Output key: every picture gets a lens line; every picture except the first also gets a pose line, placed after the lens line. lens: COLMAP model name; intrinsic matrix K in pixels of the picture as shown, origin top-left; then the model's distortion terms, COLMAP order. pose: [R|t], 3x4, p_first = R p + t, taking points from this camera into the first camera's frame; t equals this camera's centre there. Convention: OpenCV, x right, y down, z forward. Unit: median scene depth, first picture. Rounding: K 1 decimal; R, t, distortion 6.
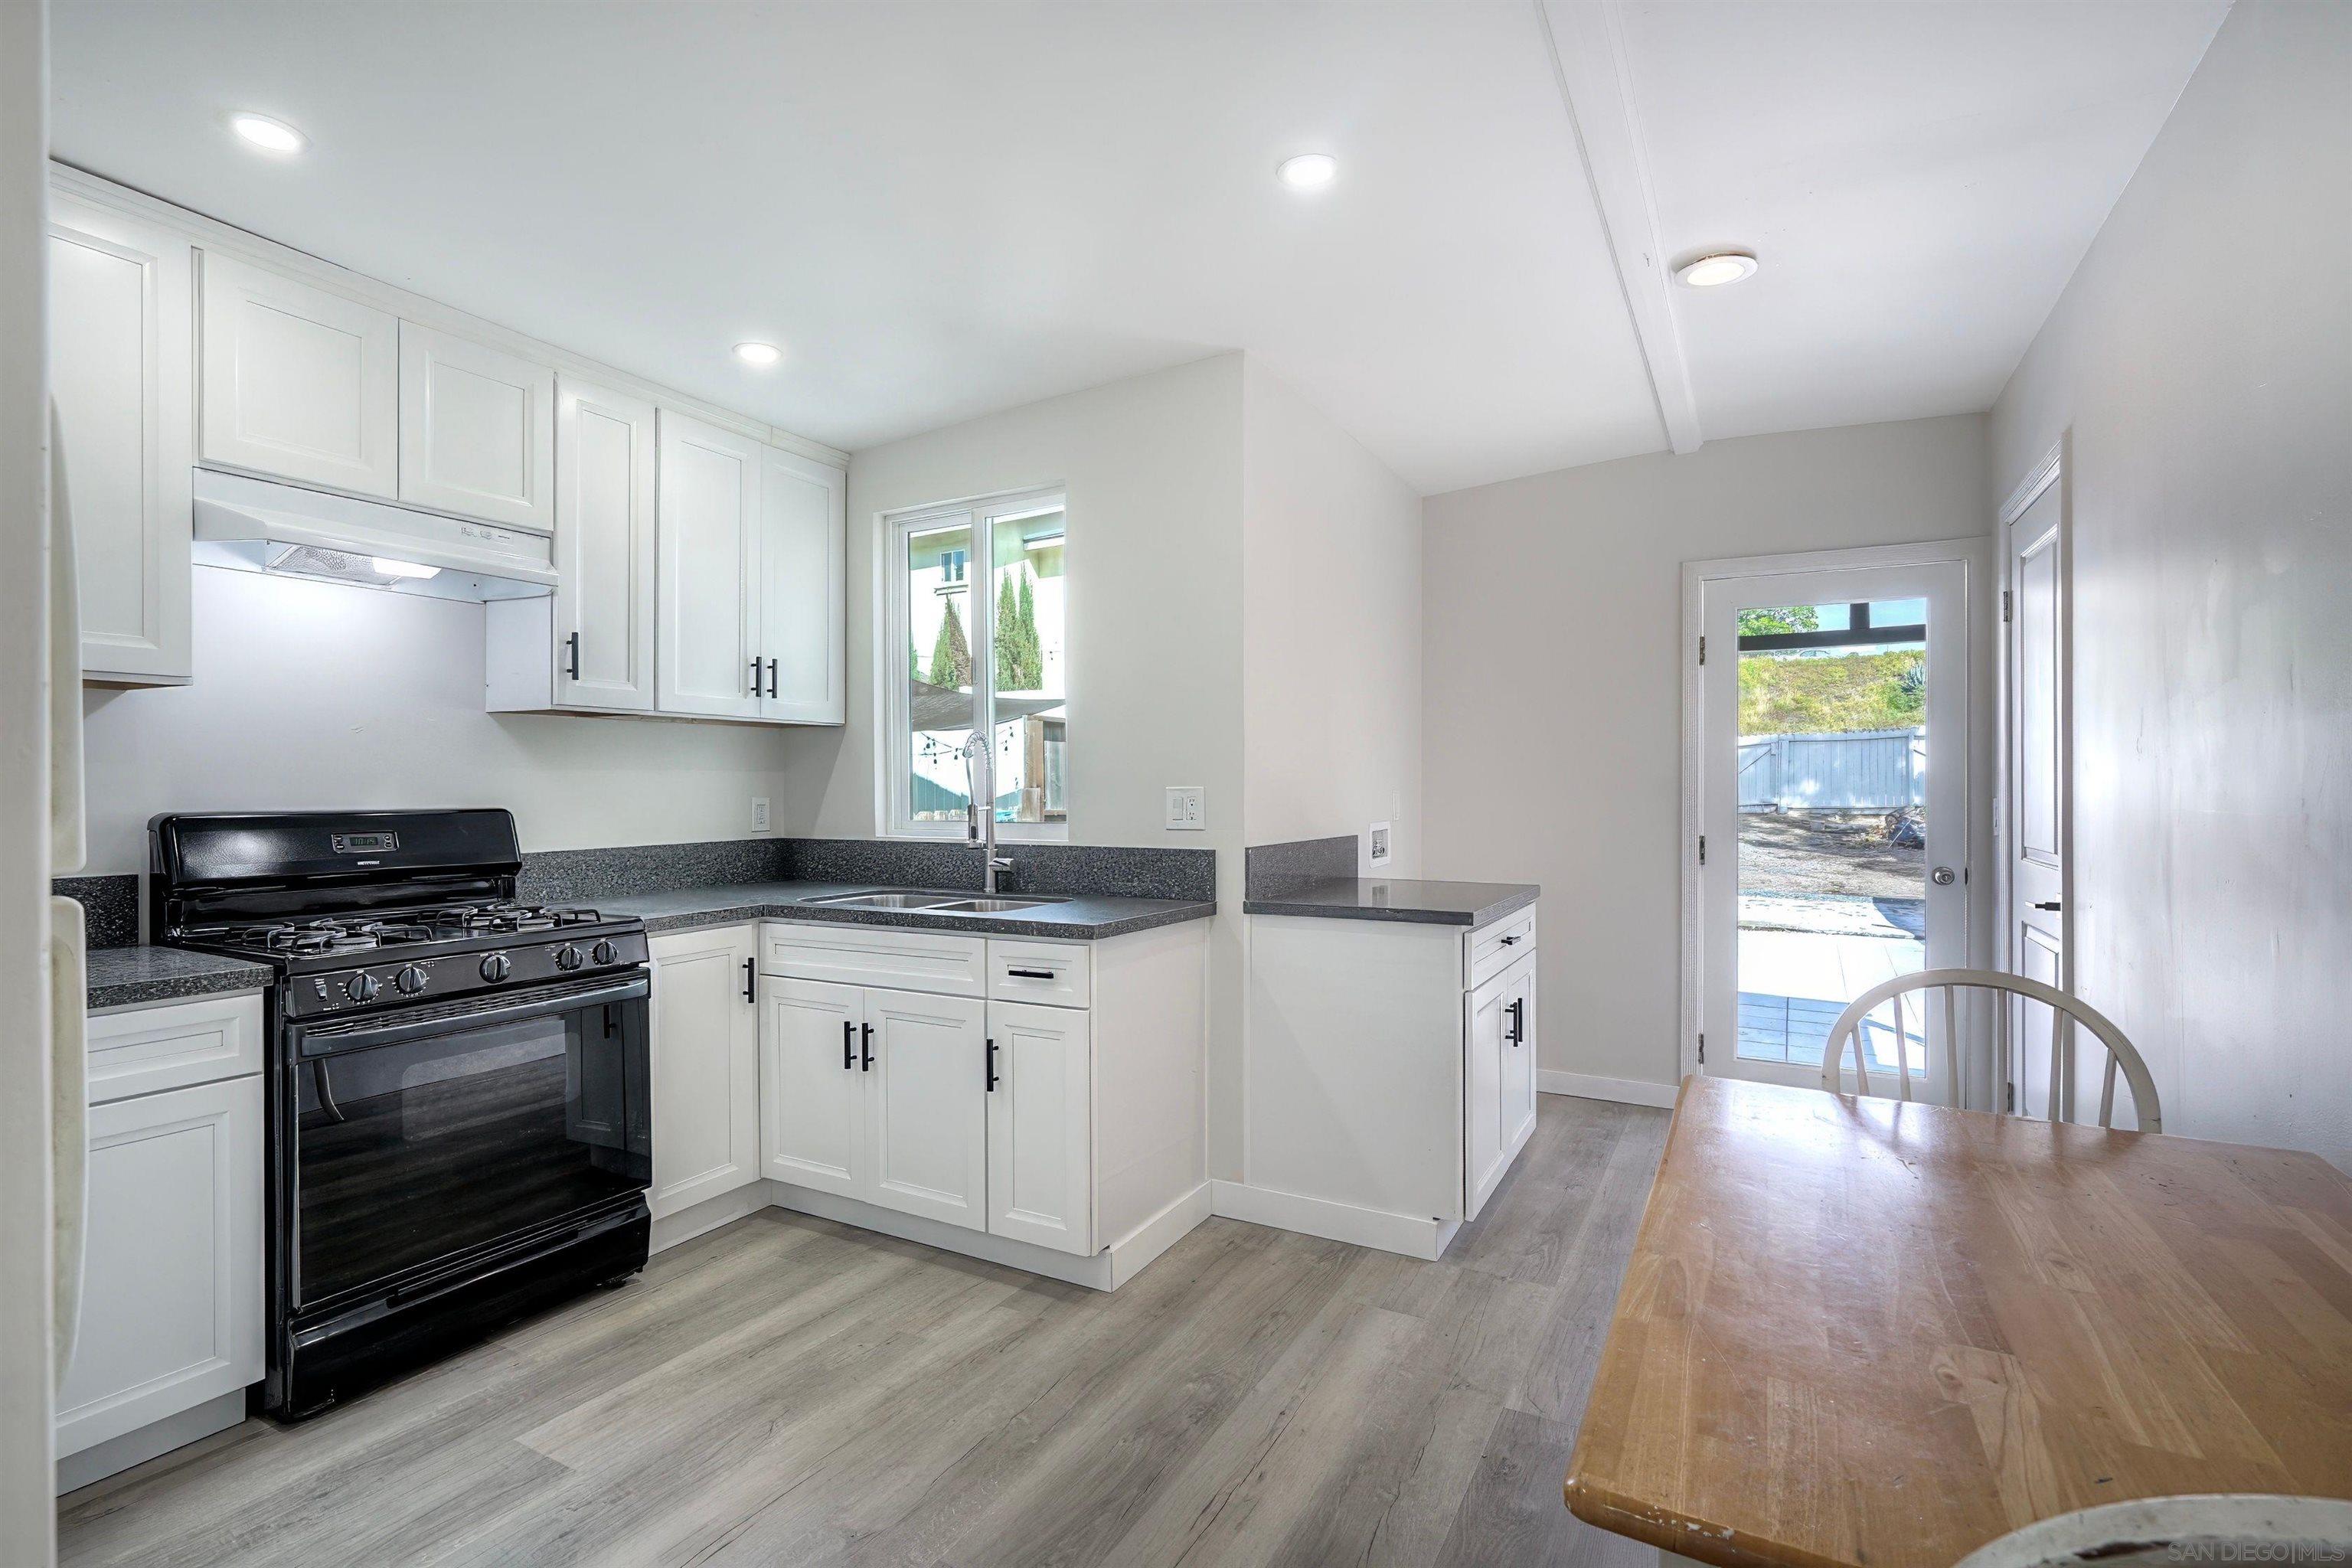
lens RADIAL K [[1080.9, 0, 1126.7], [0, 1080.9, 803.3], [0, 0, 1]] dist [-0.006992, 0.003967]
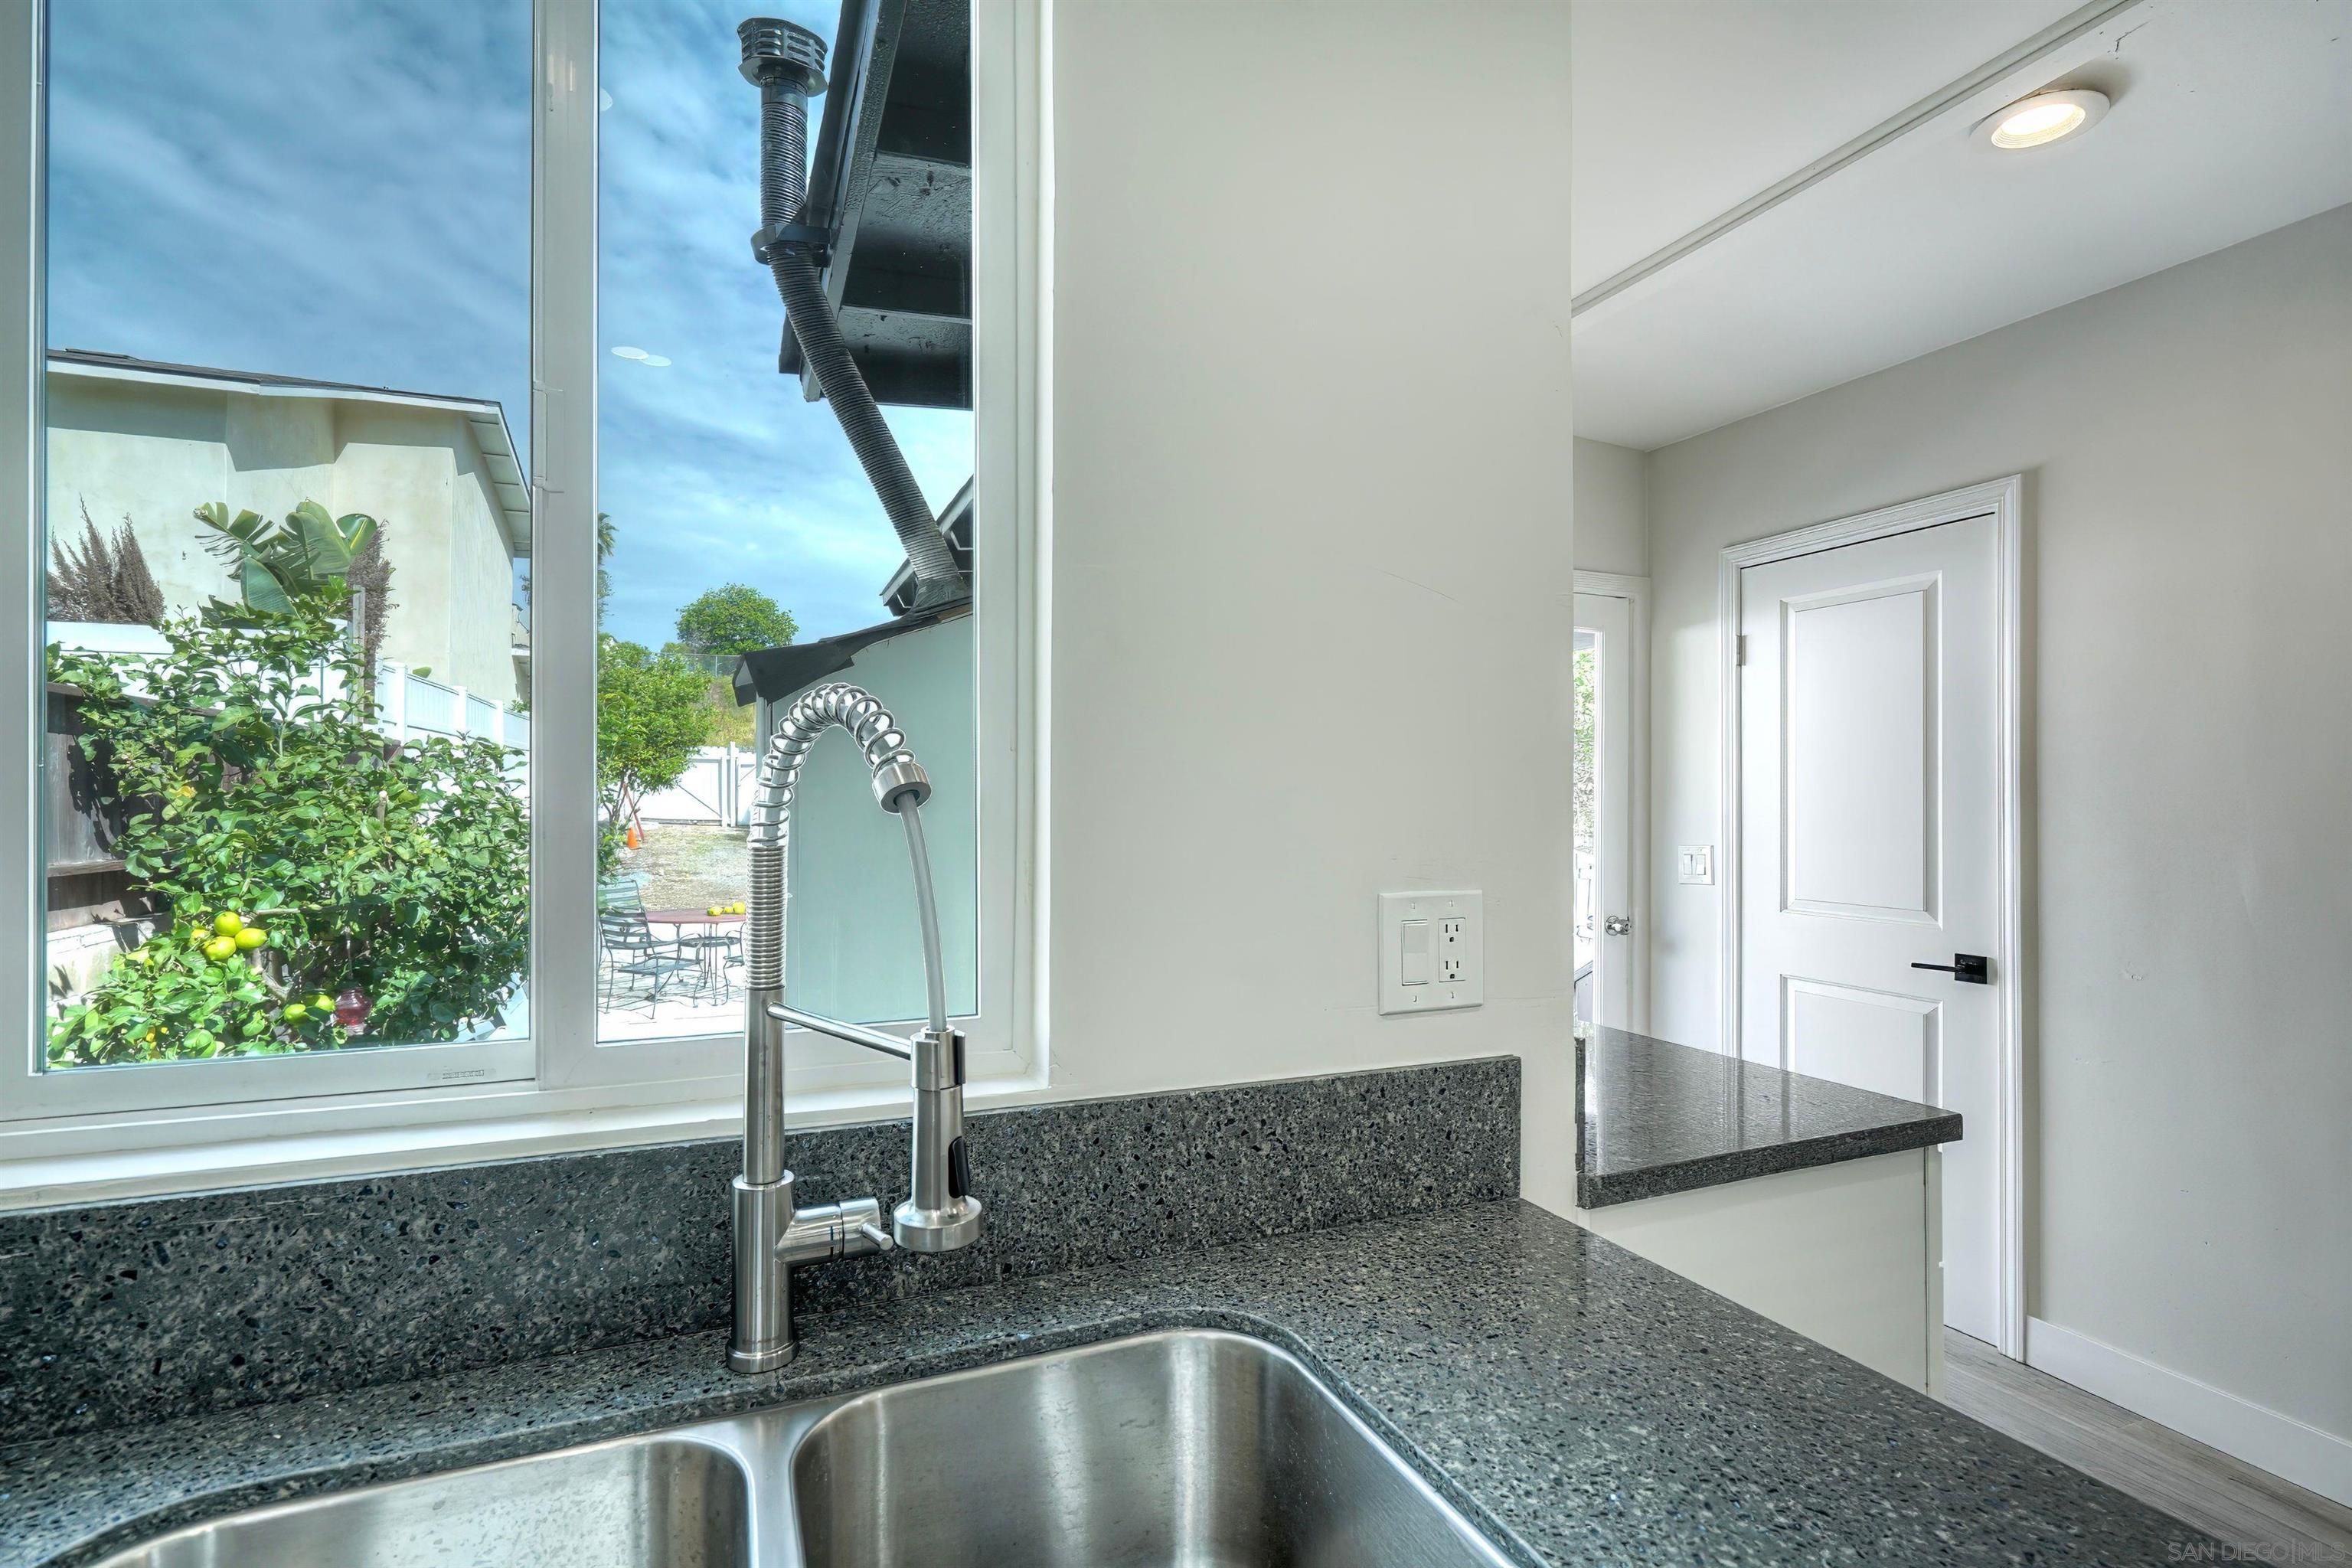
lens RADIAL K [[1080.9, 0, 1173.2], [0, 1080.9, 795.0], [0, 0, 1]] dist [-0.006992, 0.003967]
pose [[0.605994, 0.004004, 0.795459, -0.335669], [0.016449, 0.999710, -0.017563, -0.049762], [-0.795299, 0.023728, 0.605752, 0.991592]]
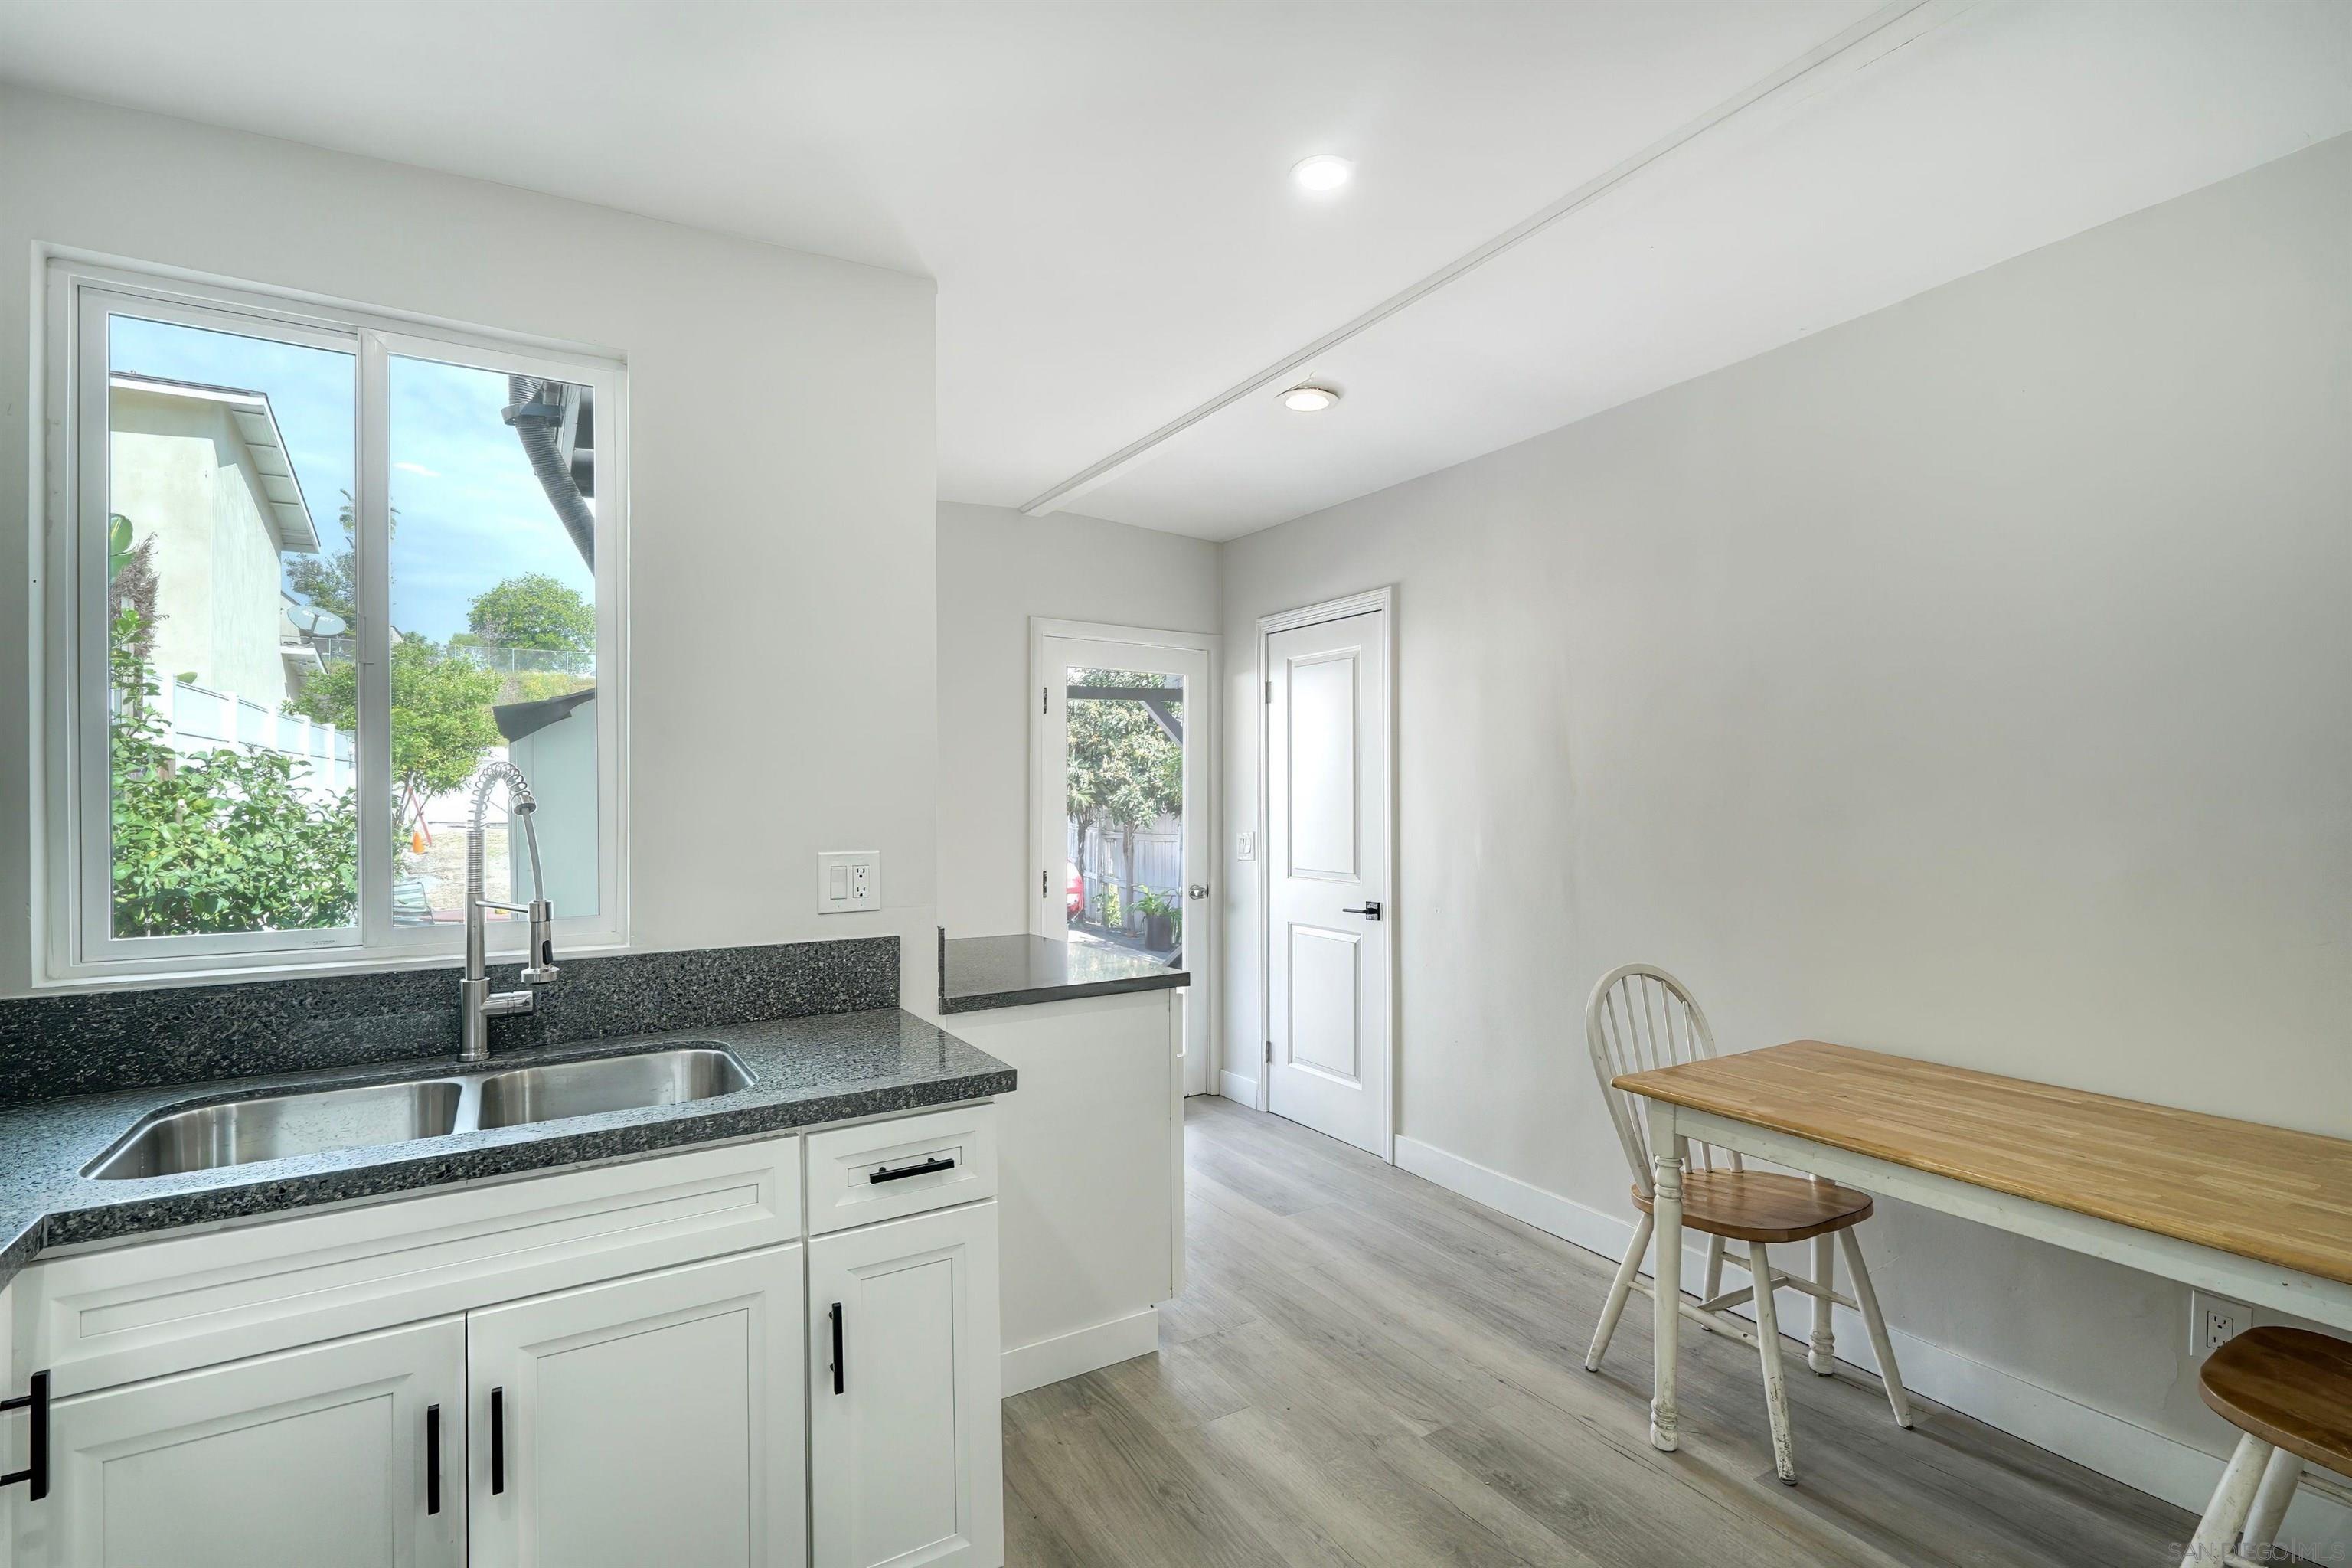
lens RADIAL K [[1080.9, 0, 1150.5], [0, 1080.9, 792.5], [0, 0, 1]] dist [-0.006992, 0.003967]
pose [[0.496146, -0.000034, 0.868239, -0.547222], [0.025836, 0.999558, -0.014725, -0.045244], [-0.867855, 0.029738, 0.495927, 0.549650]]
